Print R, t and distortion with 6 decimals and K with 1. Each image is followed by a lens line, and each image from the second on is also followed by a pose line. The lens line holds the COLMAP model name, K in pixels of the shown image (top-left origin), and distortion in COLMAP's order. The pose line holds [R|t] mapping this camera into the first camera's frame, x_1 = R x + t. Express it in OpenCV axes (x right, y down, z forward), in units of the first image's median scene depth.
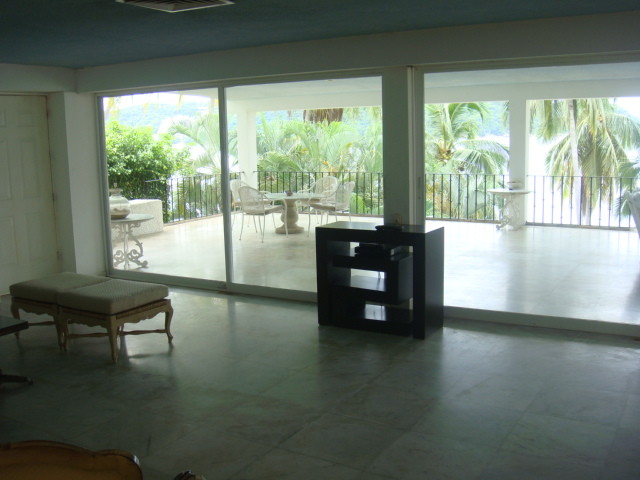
lens RADIAL K [[668.8, 0, 320.0], [0, 668.8, 240.0], [0, 0, 1]] dist [-0.161818, 0.022955]
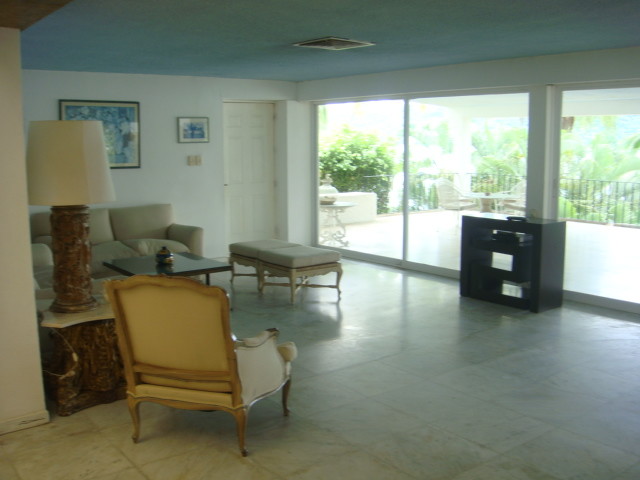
lens RADIAL K [[668.8, 0, 320.0], [0, 668.8, 240.0], [0, 0, 1]] dist [-0.161818, 0.022955]
pose [[0.929375, 0.070219, -0.362397, 0.147327], [-0.071684, 0.997383, 0.009419, 0.024605], [0.362110, 0.017225, 0.931976, -0.172348]]
